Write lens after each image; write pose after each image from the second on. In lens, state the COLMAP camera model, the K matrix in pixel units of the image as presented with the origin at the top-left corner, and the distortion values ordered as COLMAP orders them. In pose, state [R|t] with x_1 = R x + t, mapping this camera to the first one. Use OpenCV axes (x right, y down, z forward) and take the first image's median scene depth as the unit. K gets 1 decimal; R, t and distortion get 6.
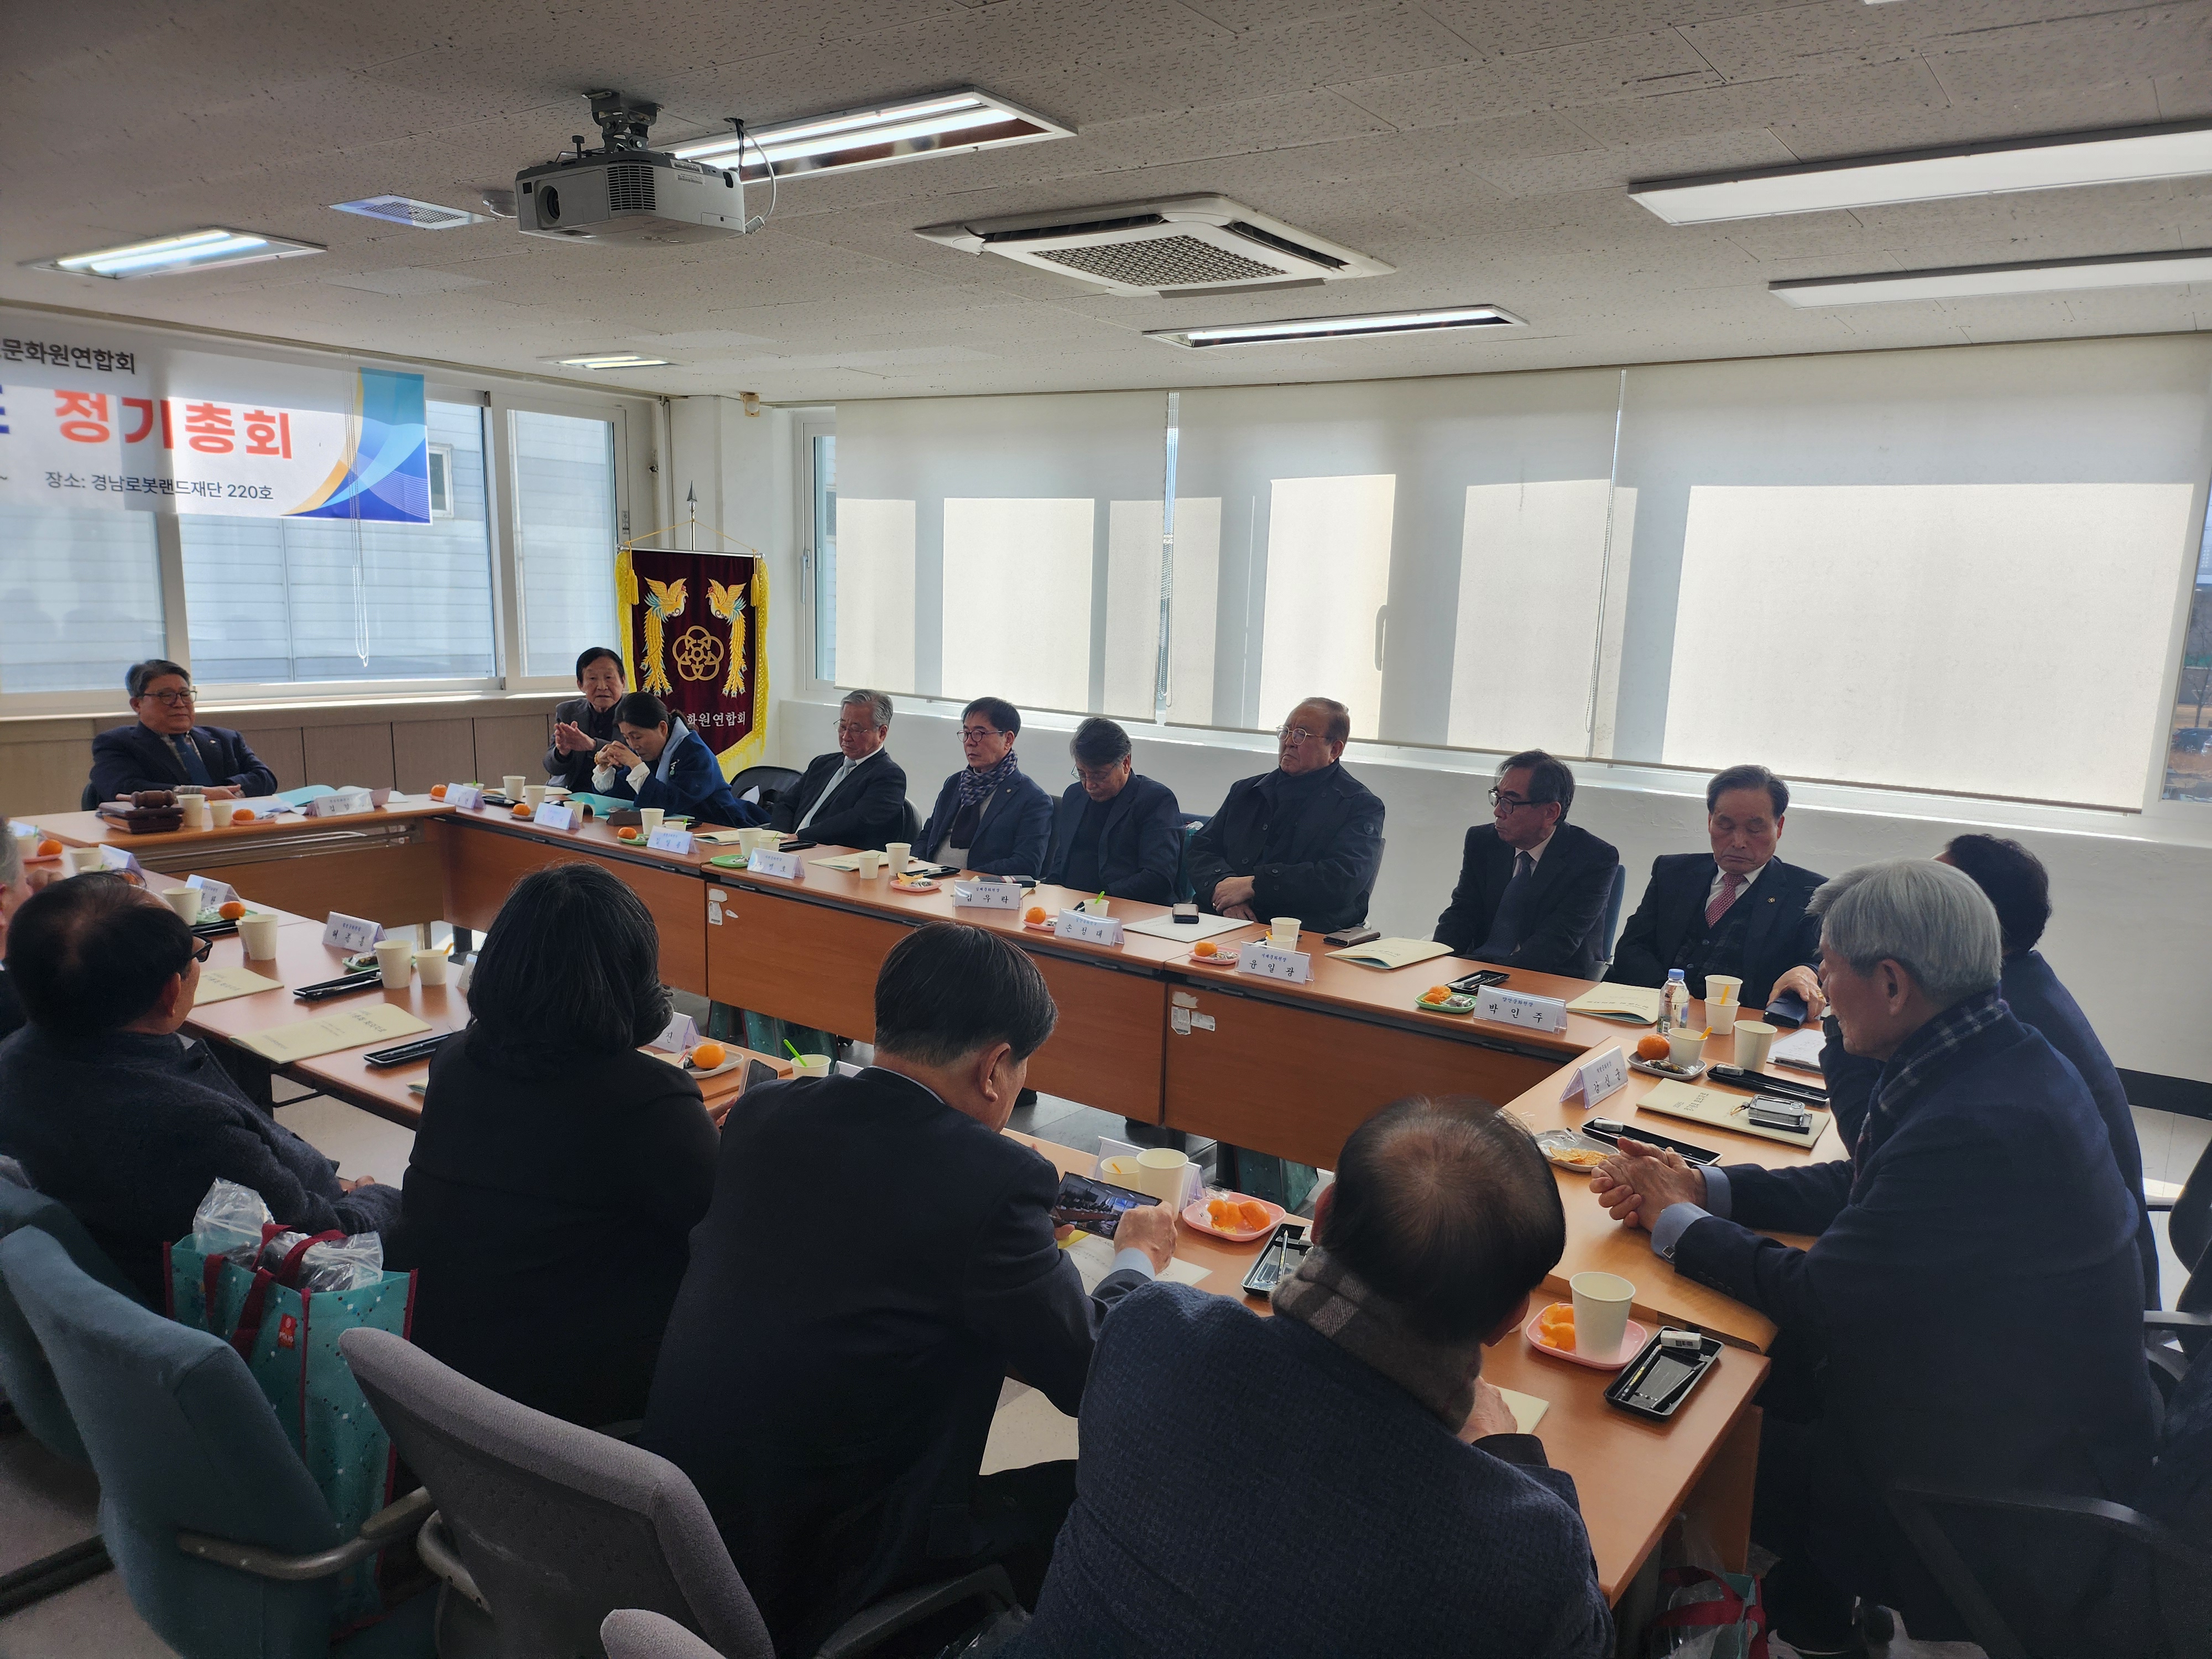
lens RADIAL K [[1563.2, 0, 1114.2], [0, 1563.2, 882.7], [0, 0, 1]] dist [0.070507, -0.073966]
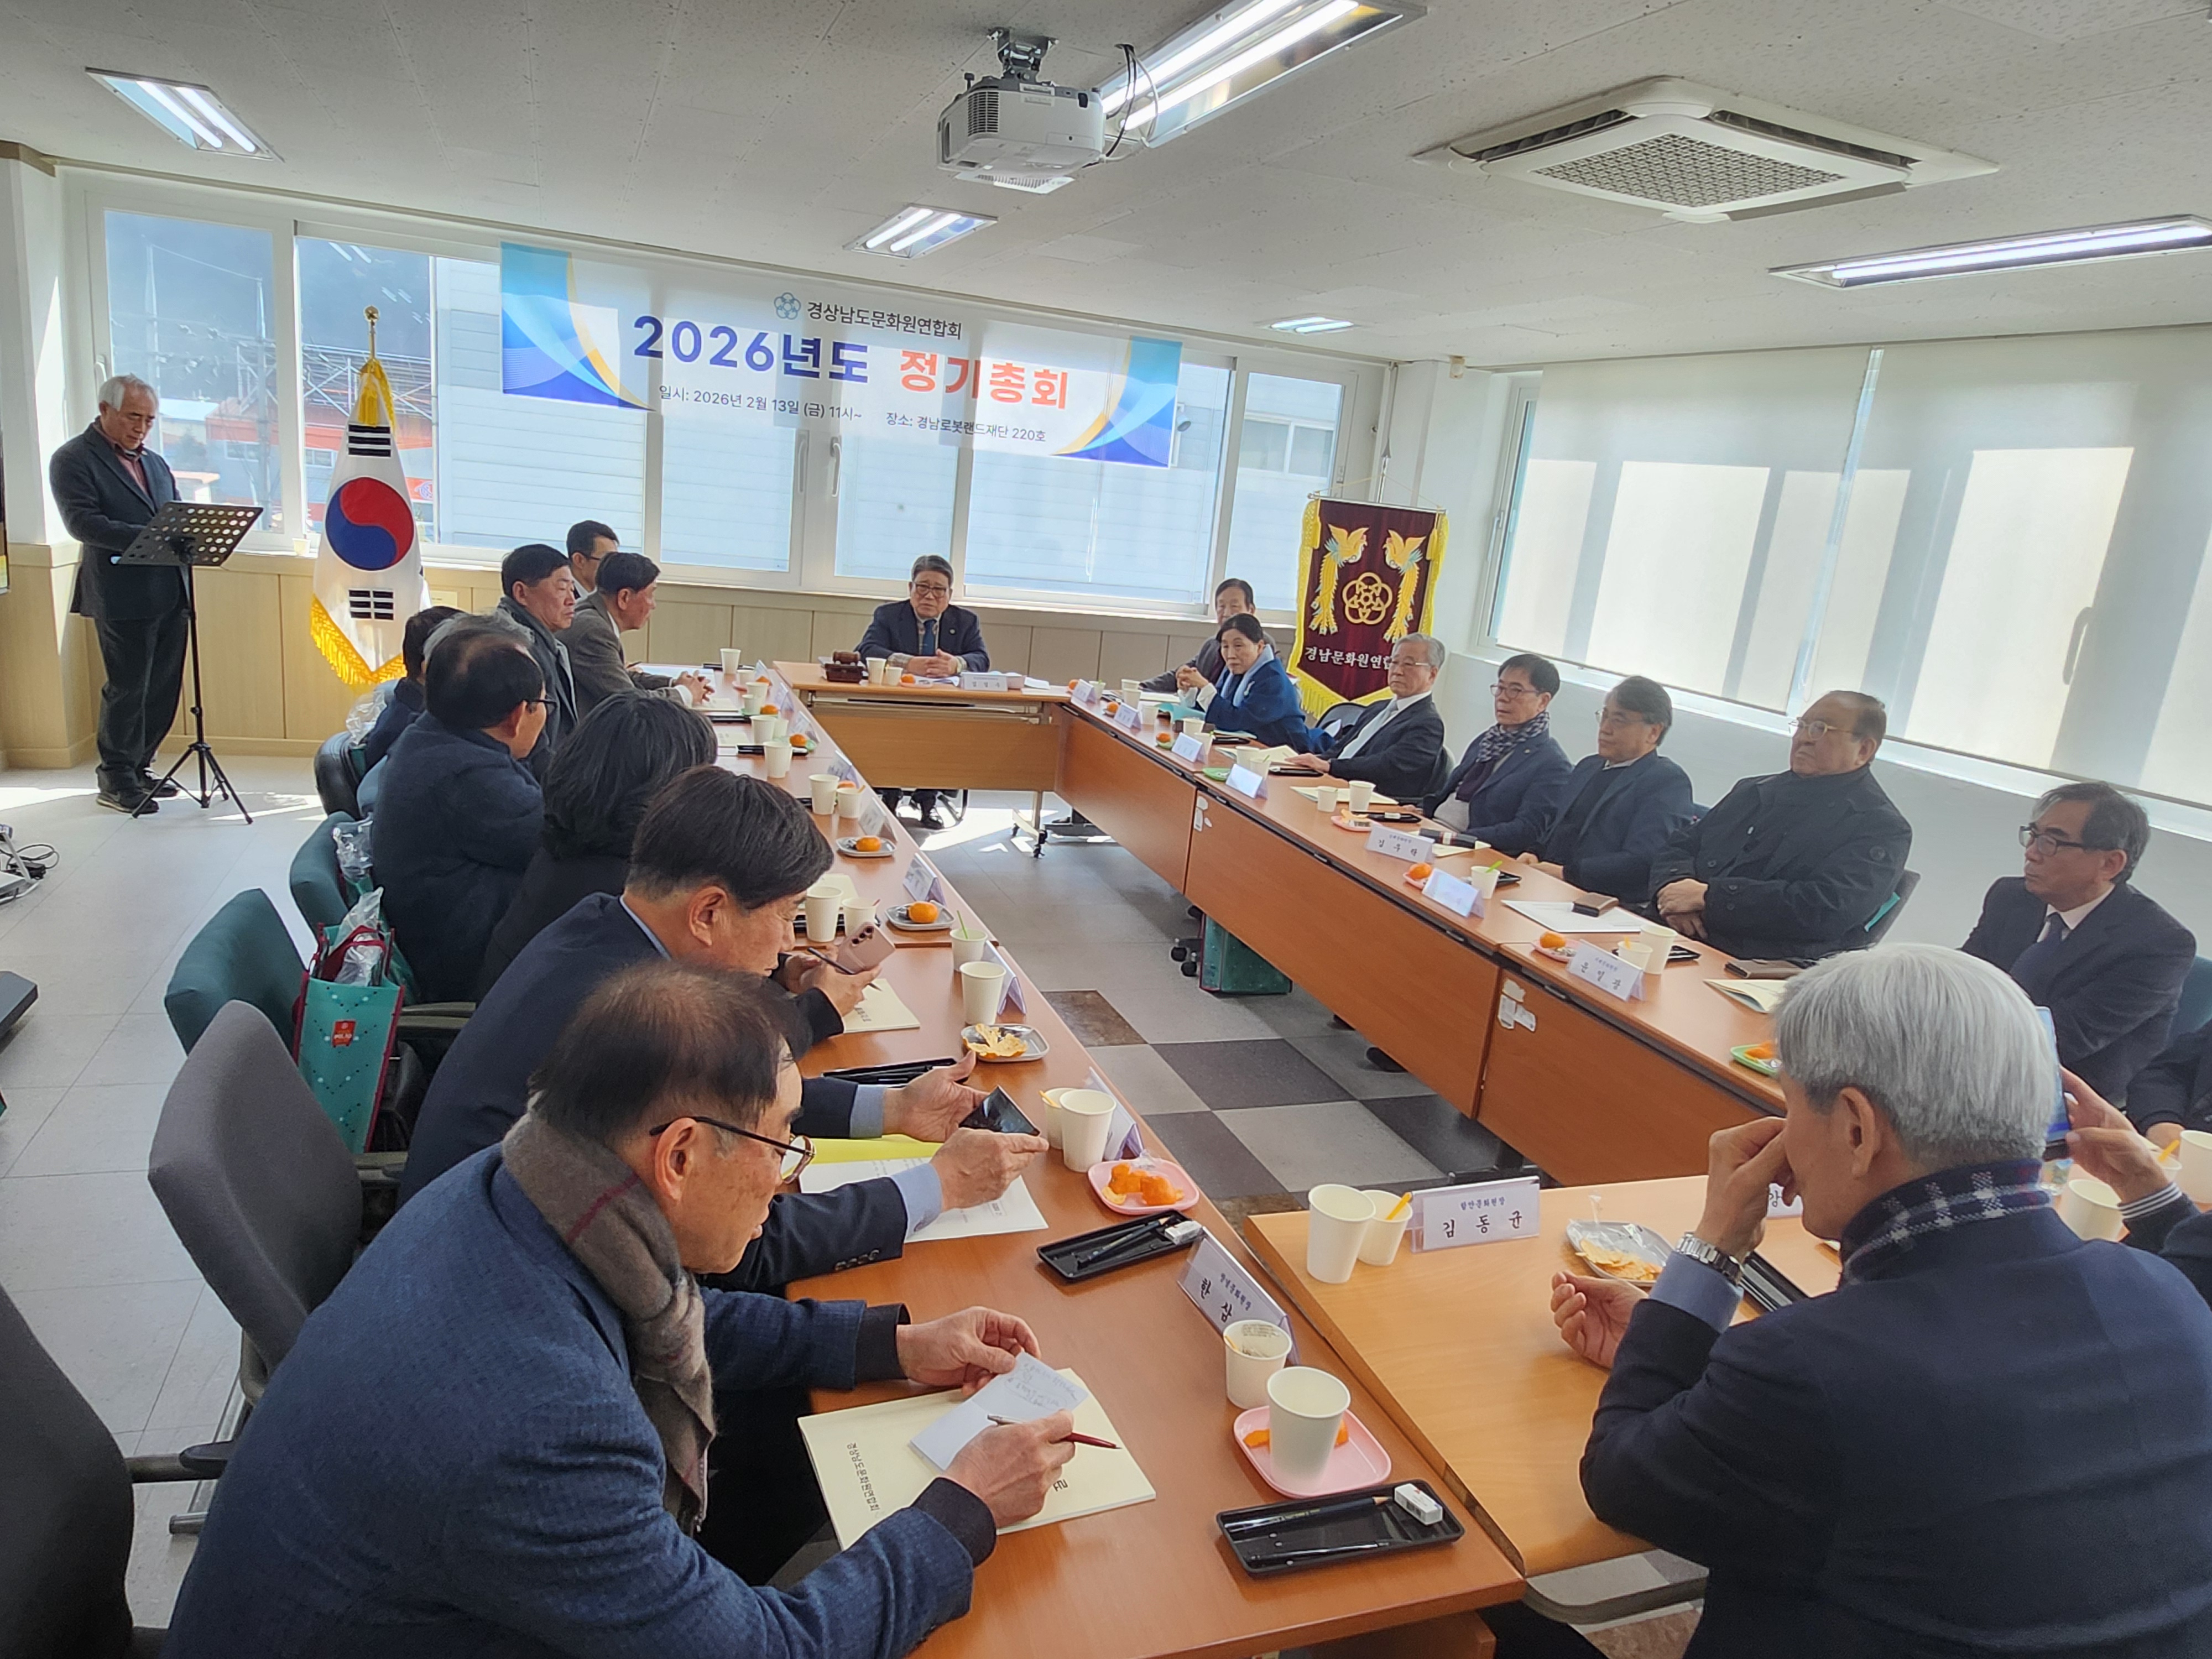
lens RADIAL K [[1419.5, 0, 1087.0], [0, 1419.5, 839.2], [0, 0, 1]] dist [0.005669, -0.013759]
pose [[0.817990, 0.183814, -0.545073, 0.159929], [-0.180822, 0.981702, 0.059700, -0.008432], [0.546074, 0.049728, 0.836260, 0.105379]]
